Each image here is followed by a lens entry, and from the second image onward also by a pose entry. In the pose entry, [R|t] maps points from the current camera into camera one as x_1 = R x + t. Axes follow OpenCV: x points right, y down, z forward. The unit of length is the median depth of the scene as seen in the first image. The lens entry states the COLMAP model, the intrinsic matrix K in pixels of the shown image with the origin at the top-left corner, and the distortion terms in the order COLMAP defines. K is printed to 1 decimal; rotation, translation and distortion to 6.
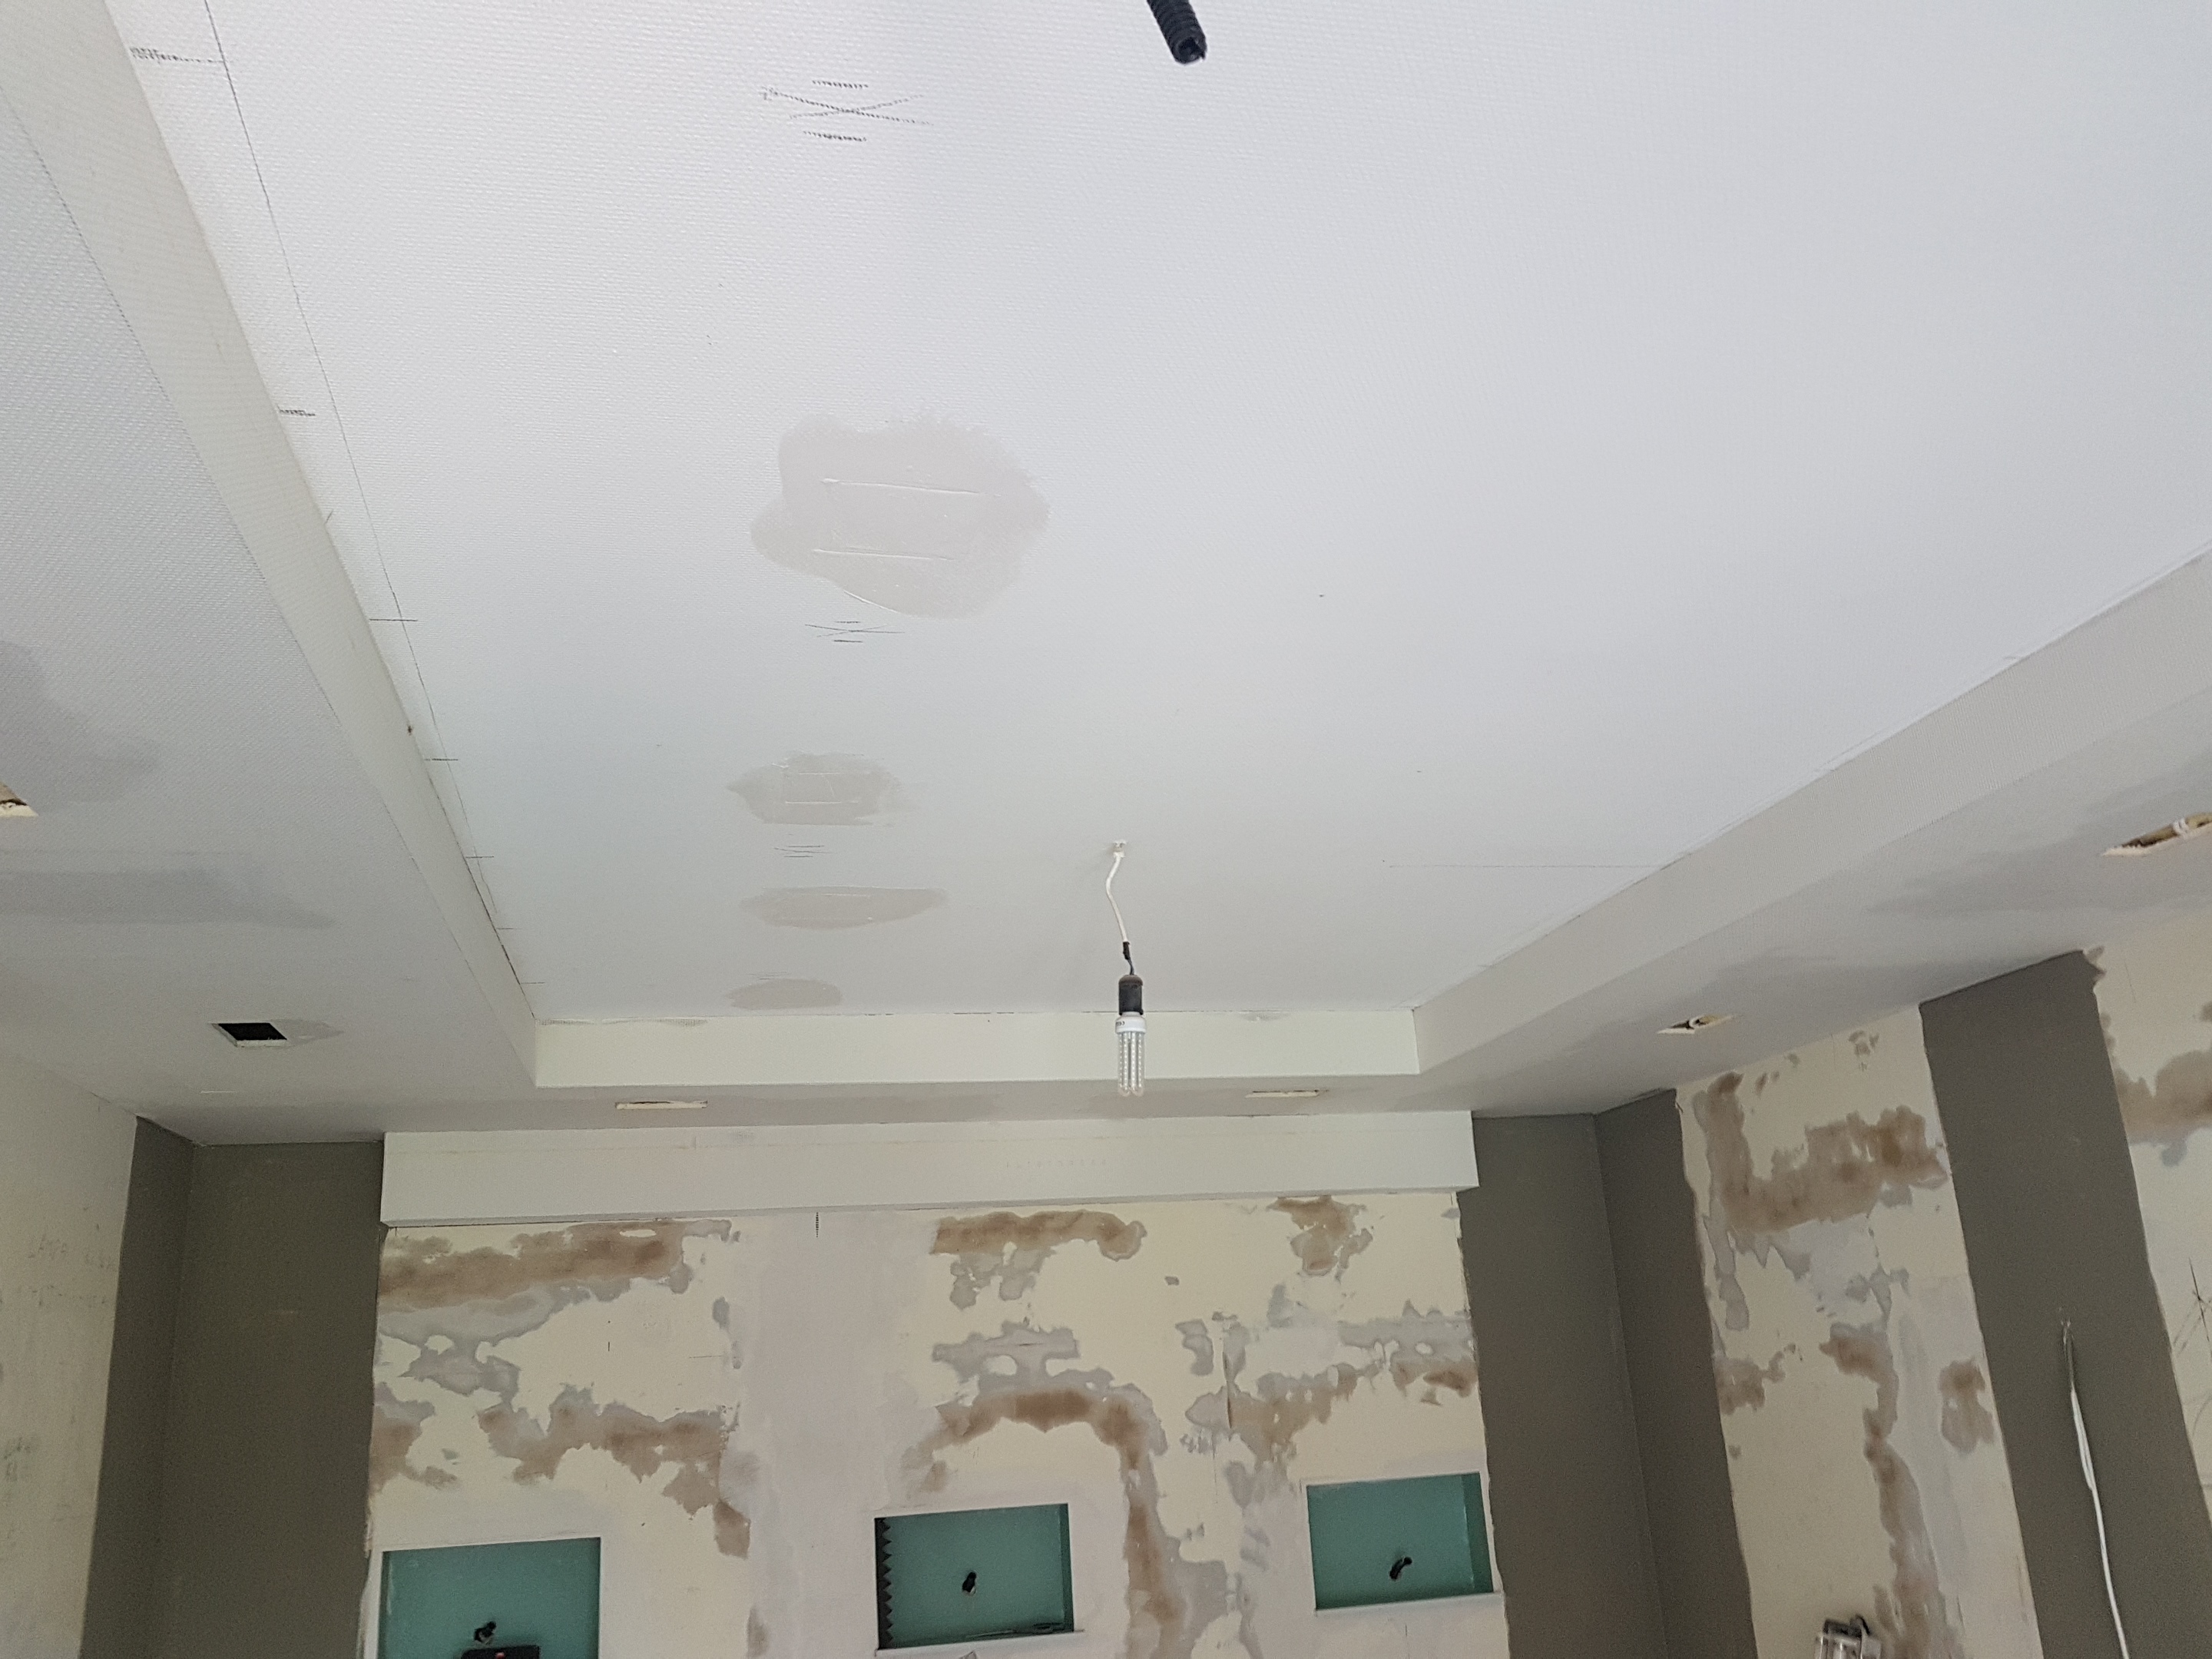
lens RADIAL K [[1693.4, 0, 1093.5], [0, 1693.4, 868.4], [0, 0, 1]] dist [-0.065803, 0.049269]
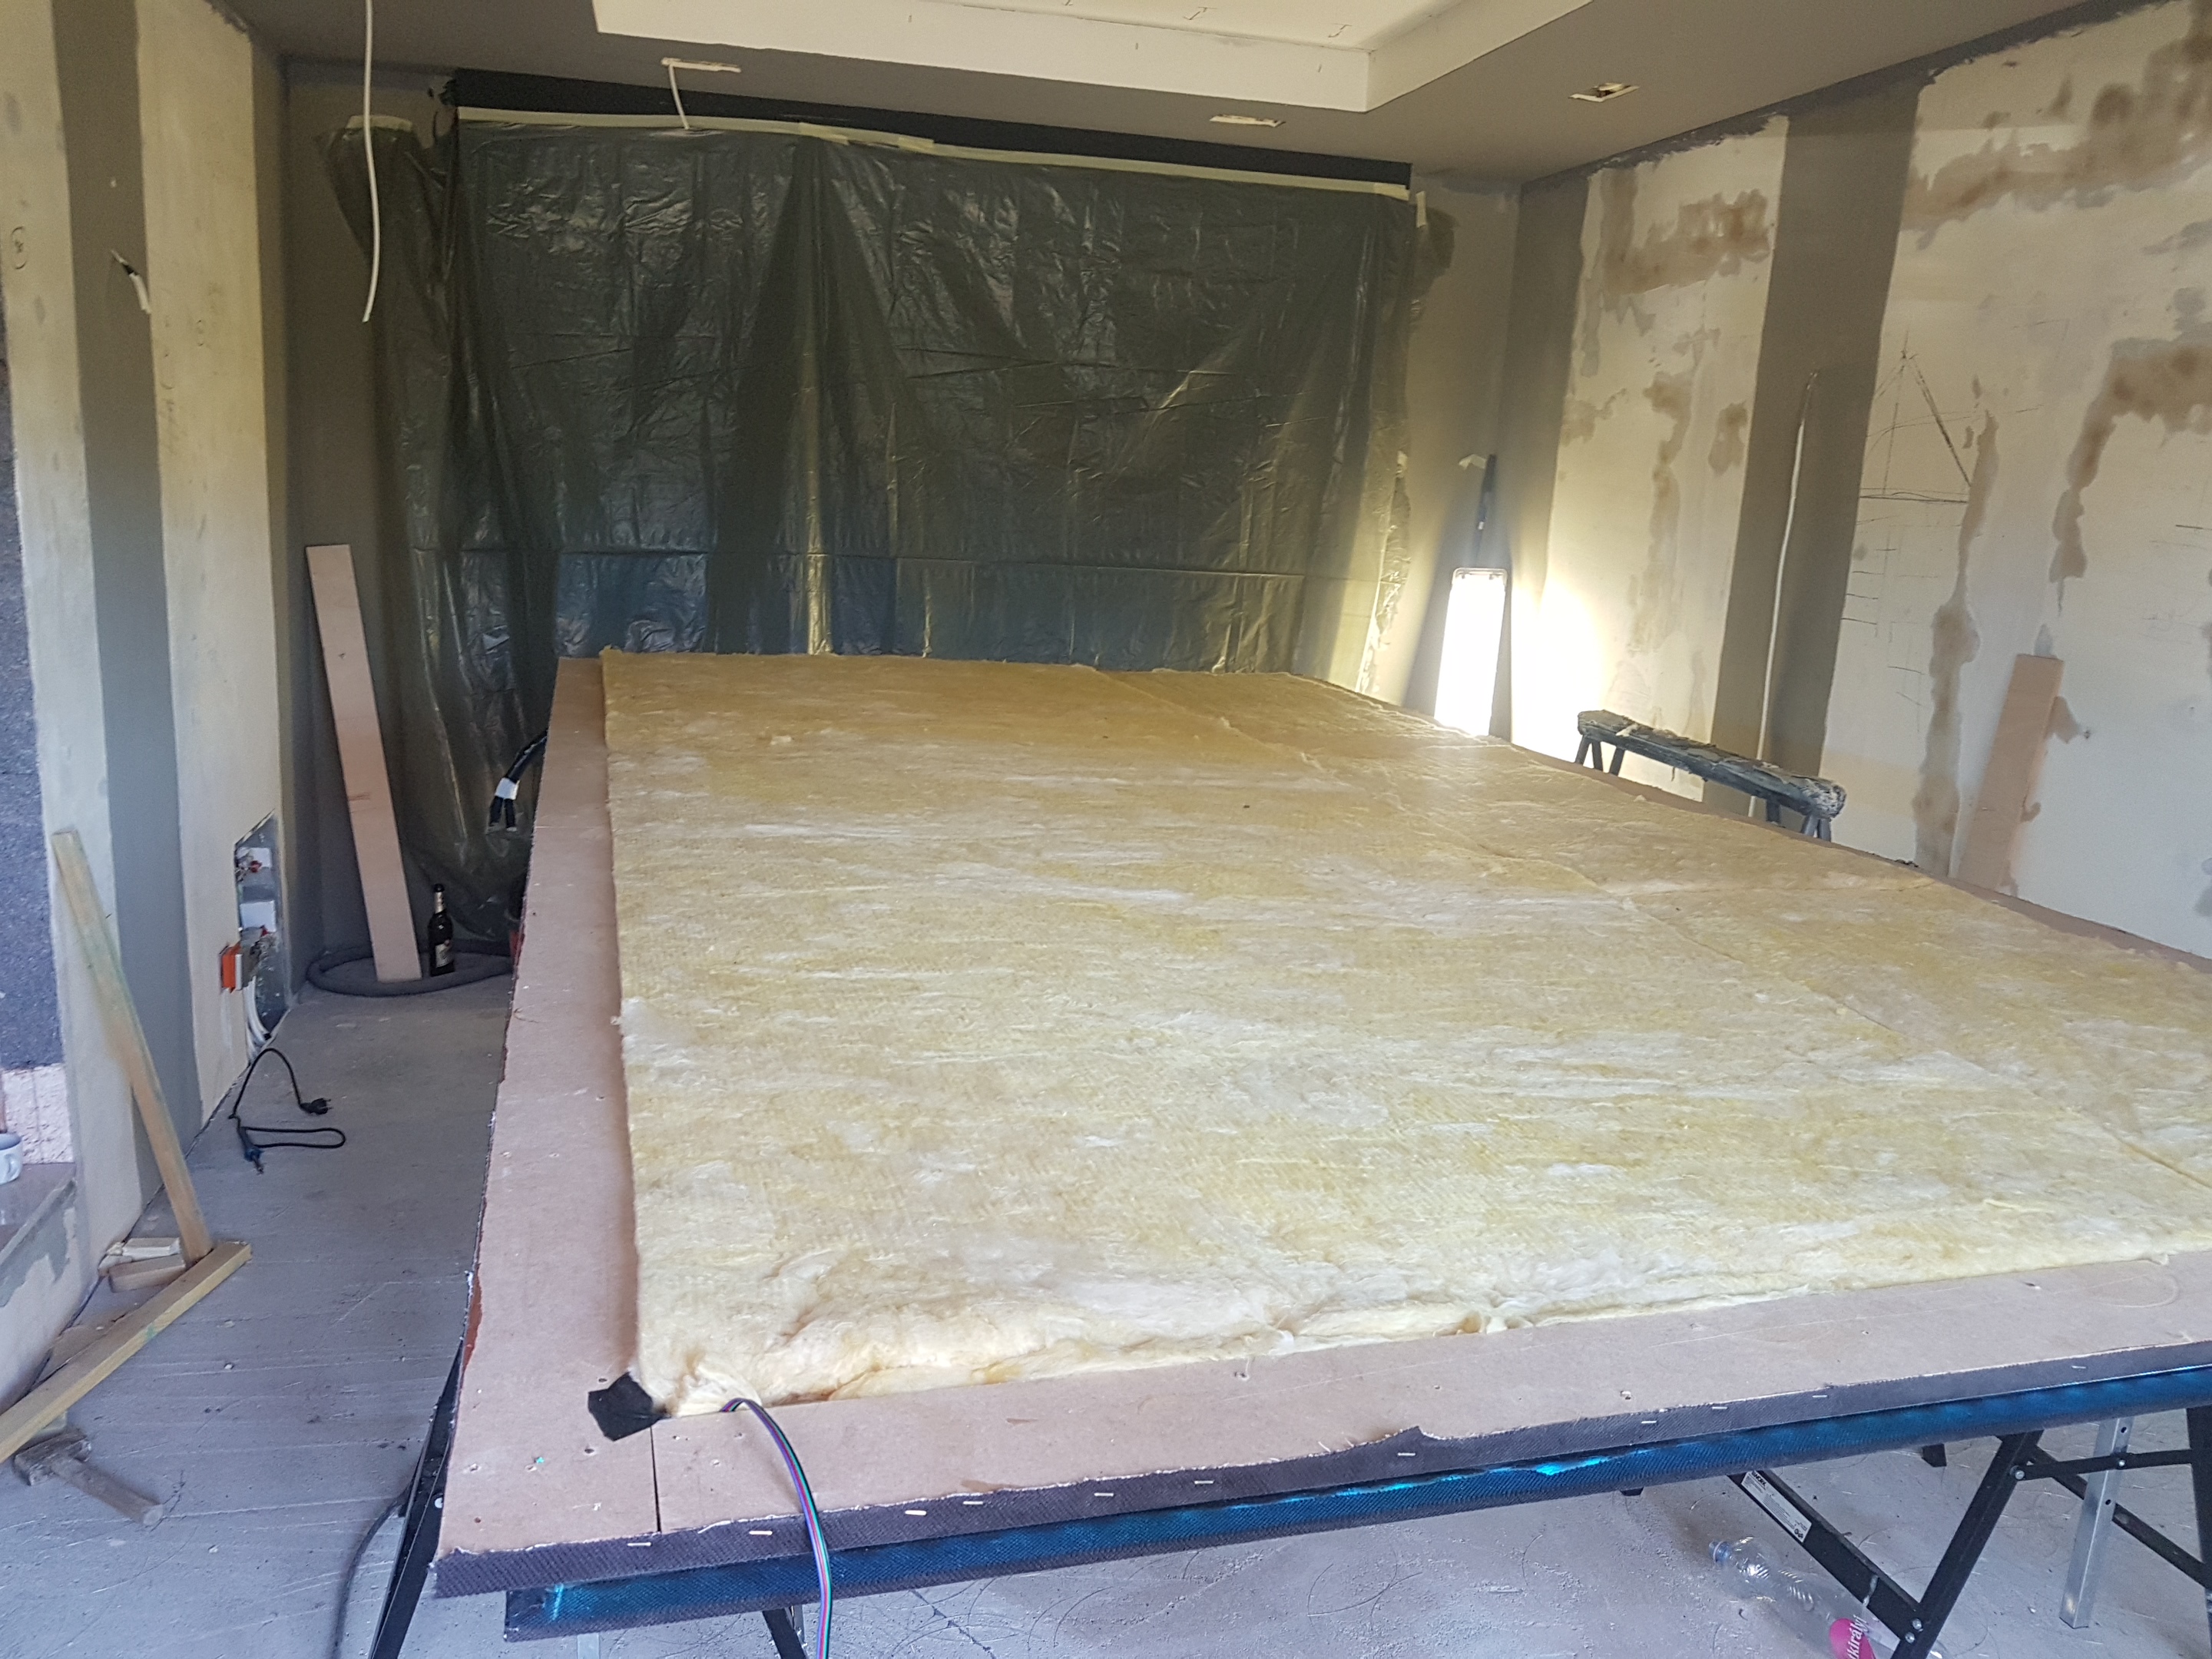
lens RADIAL K [[1693.4, 0, 1085.7], [0, 1693.4, 869.1], [0, 0, 1]] dist [-0.065803, 0.049269]
pose [[0.994640, 0.096673, 0.036674, 0.017338], [-0.101939, 0.857526, 0.504240, 0.009312], [0.017298, -0.505276, 0.862784, -0.258839]]
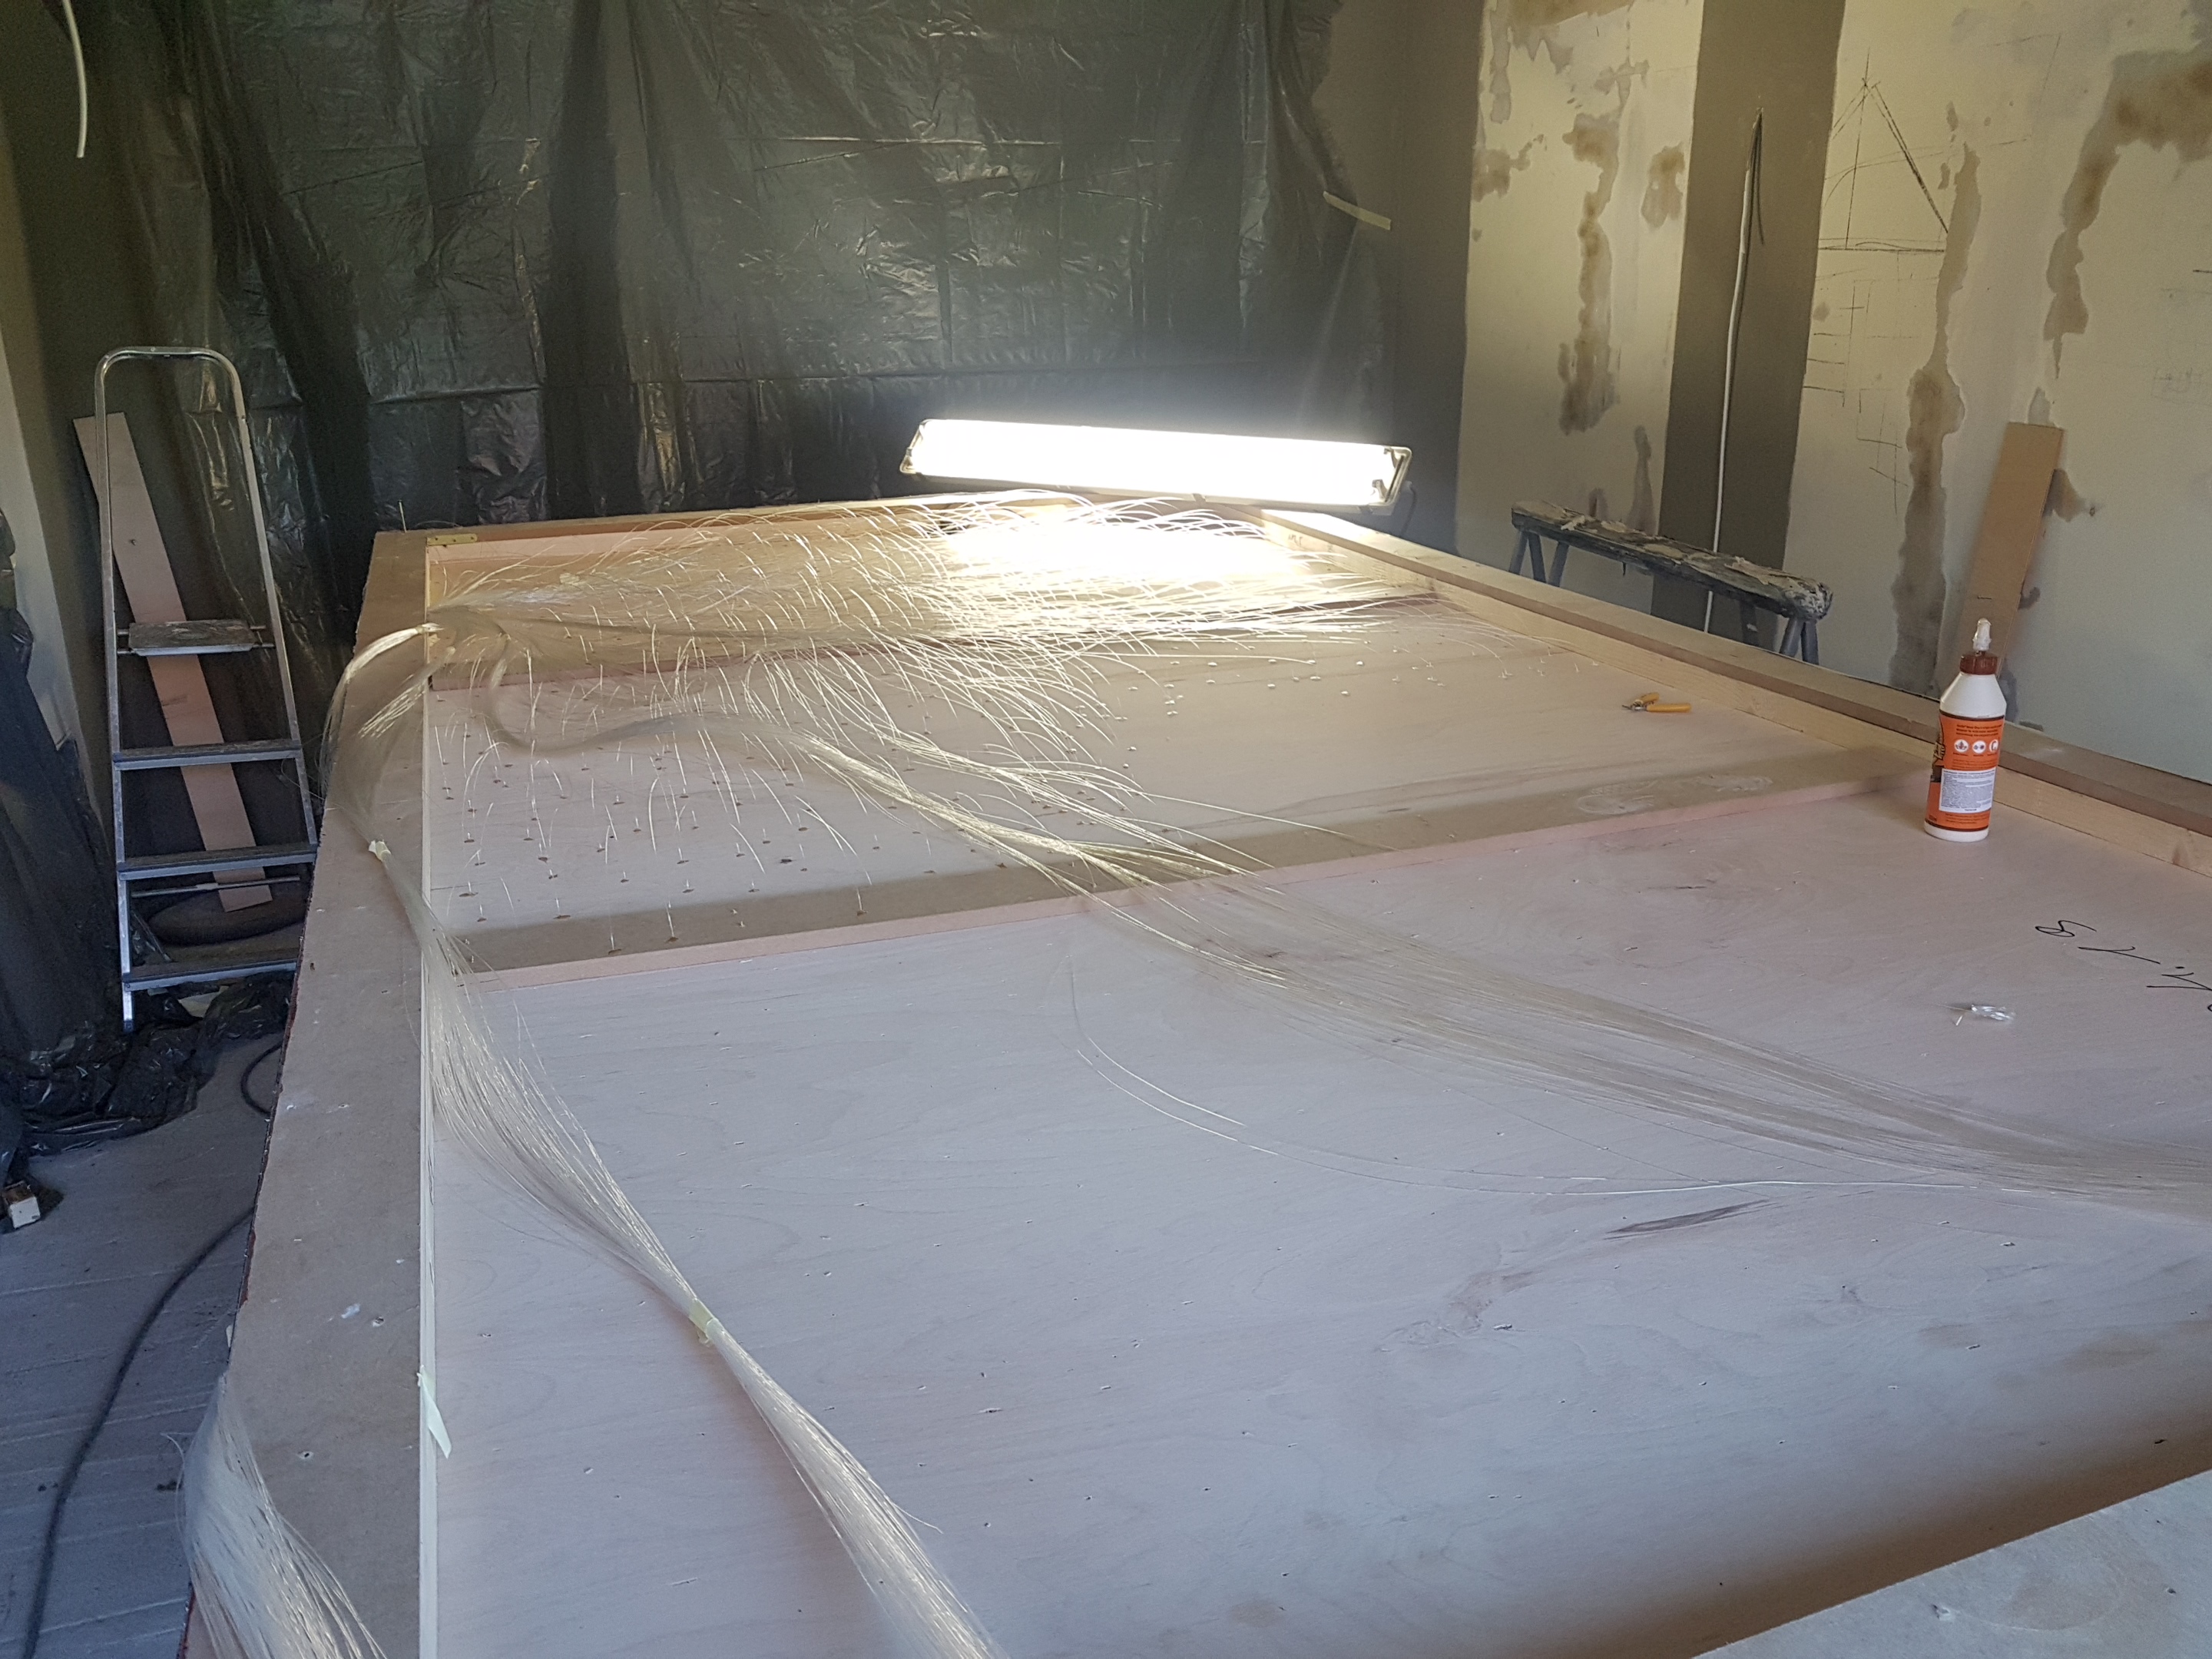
lens RADIAL K [[1693.4, 0, 1102.7], [0, 1693.4, 822.8], [0, 0, 1]] dist [-0.065803, 0.049269]
pose [[0.994380, 0.004775, 0.105765, 0.016399], [-0.066469, 0.805729, 0.588543, 0.021904], [-0.082408, -0.592266, 0.801518, -0.141812]]
